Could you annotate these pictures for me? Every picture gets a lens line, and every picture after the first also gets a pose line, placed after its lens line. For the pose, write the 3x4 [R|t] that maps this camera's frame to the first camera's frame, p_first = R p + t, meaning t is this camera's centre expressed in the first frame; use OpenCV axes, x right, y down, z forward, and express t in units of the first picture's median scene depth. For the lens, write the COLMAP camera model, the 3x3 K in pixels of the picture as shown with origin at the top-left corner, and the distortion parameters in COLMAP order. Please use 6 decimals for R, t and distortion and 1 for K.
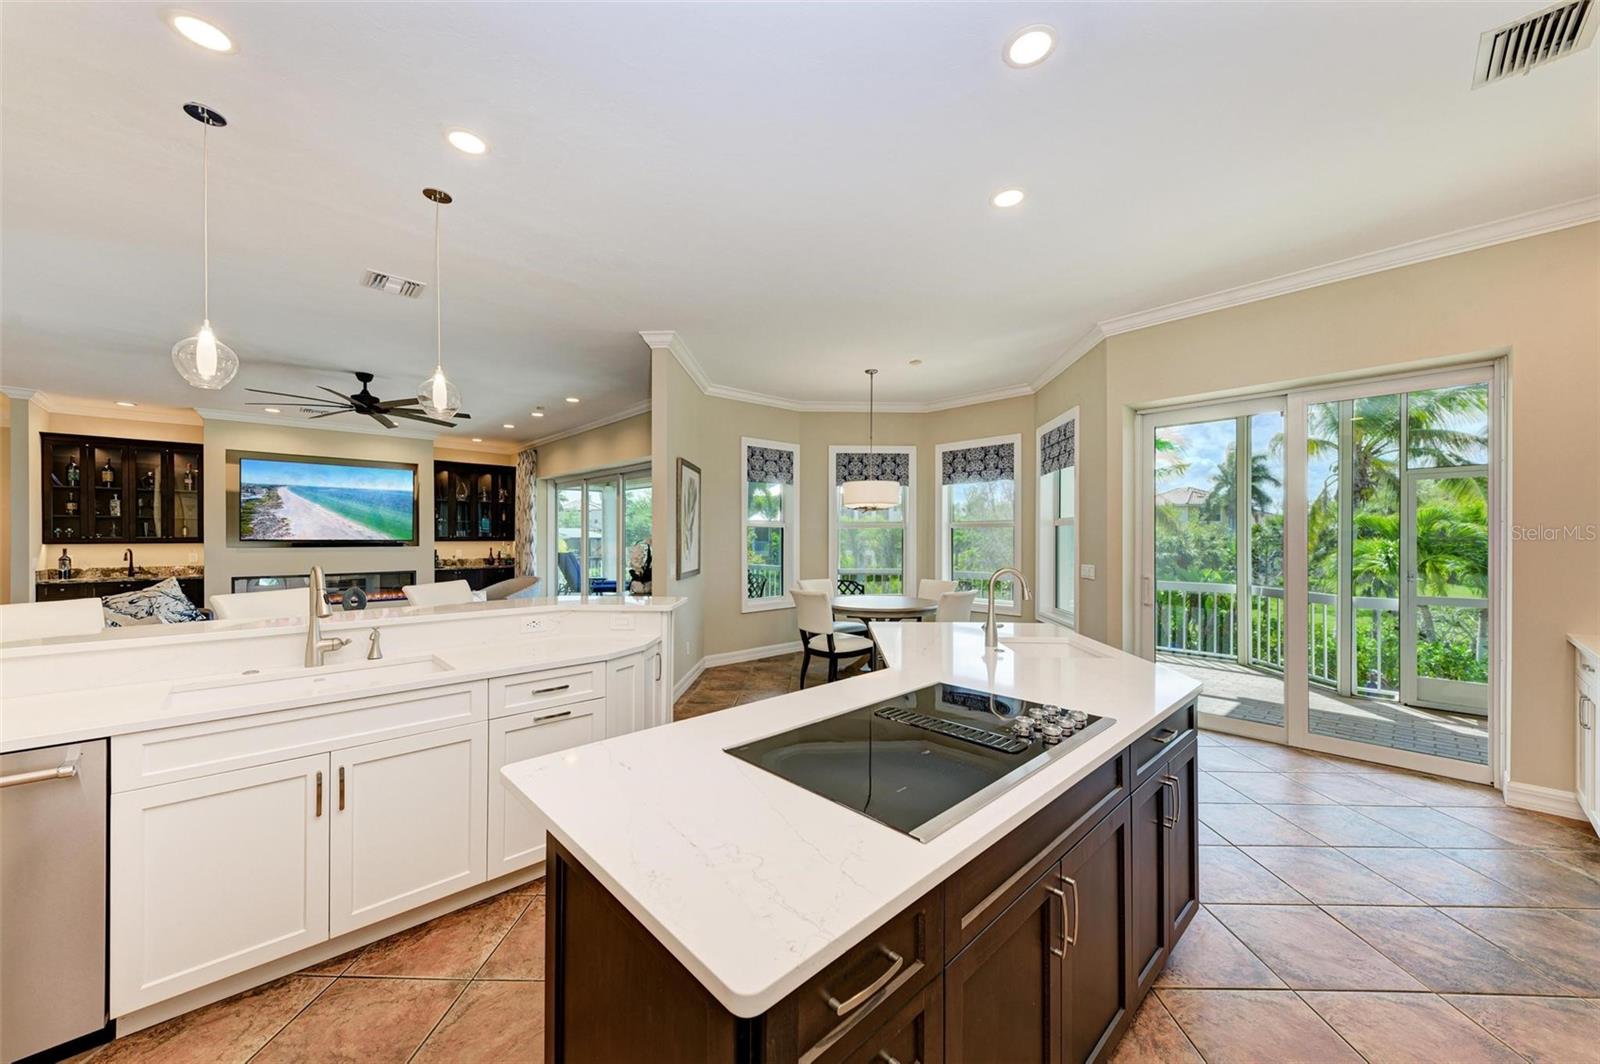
lens RADIAL K [[568.4, 0, 791.6], [0, 568.4, 538.3], [0, 0, 1]] dist [0.014328, -0.000128]
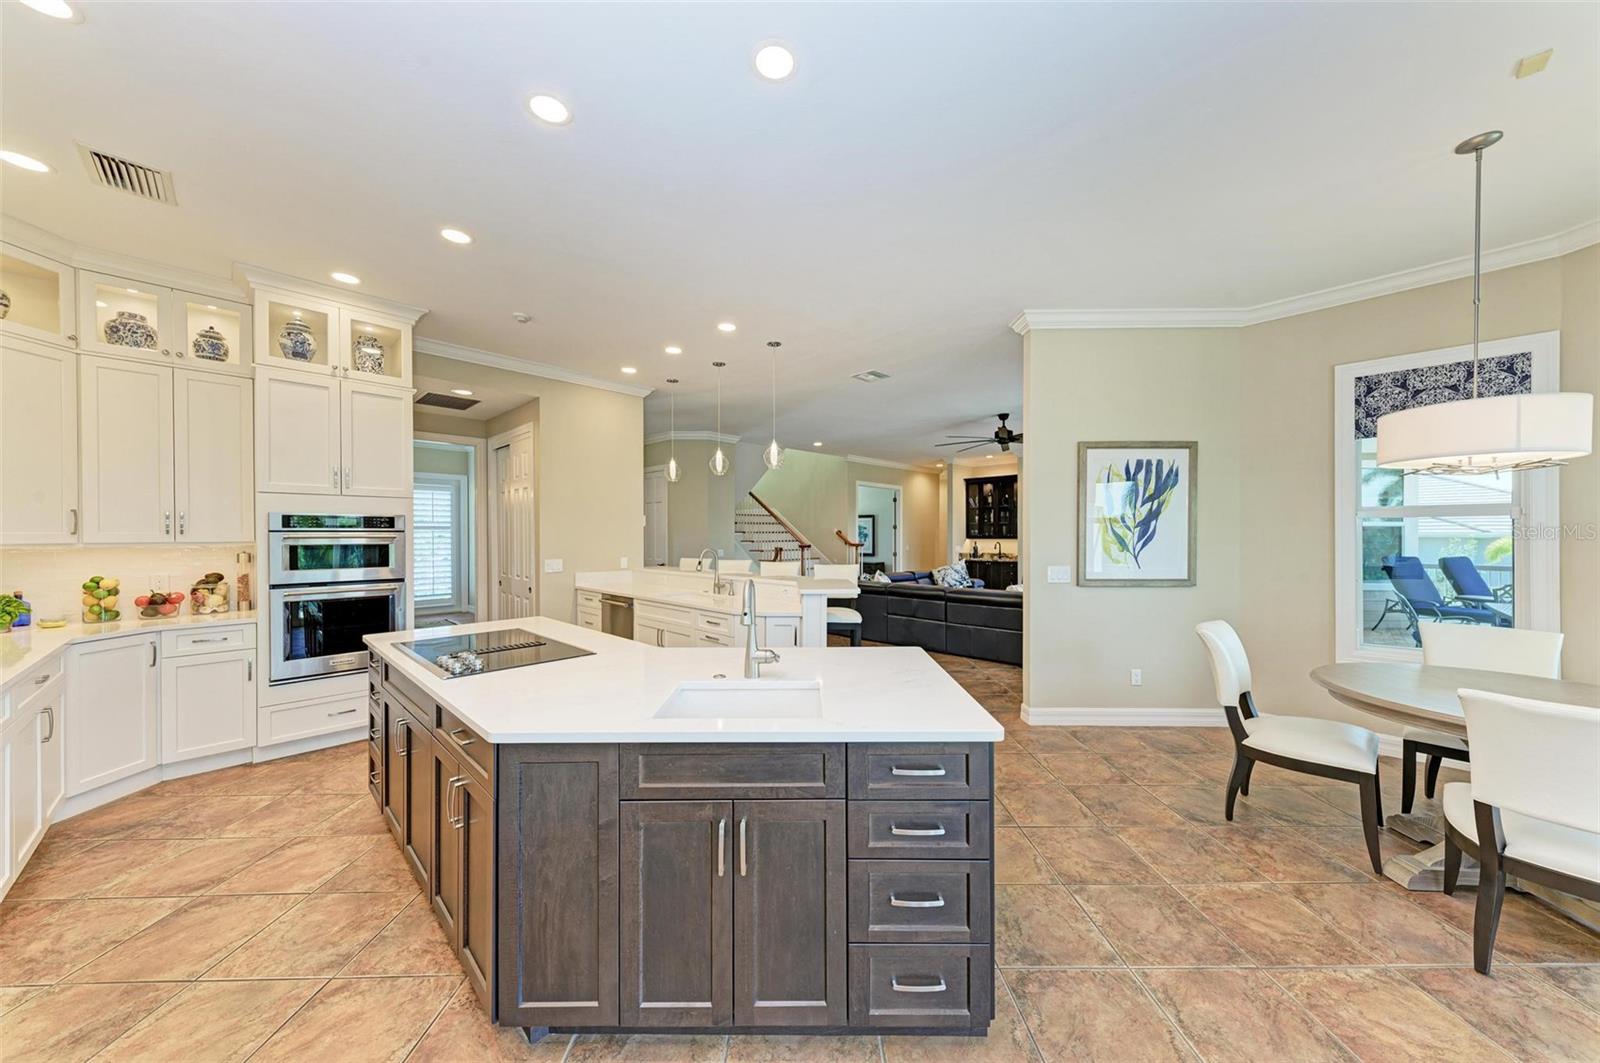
lens RADIAL K [[547.7, 0, 819.9], [0, 547.7, 537.5], [0, 0, 1]] dist [0.013234, 0.000050]
pose [[0.073473, 0.005035, -0.997284, 0.421955], [-0.000339, 0.999987, 0.005024, -0.003039], [0.997297, -0.000031, 0.073474, 0.395195]]
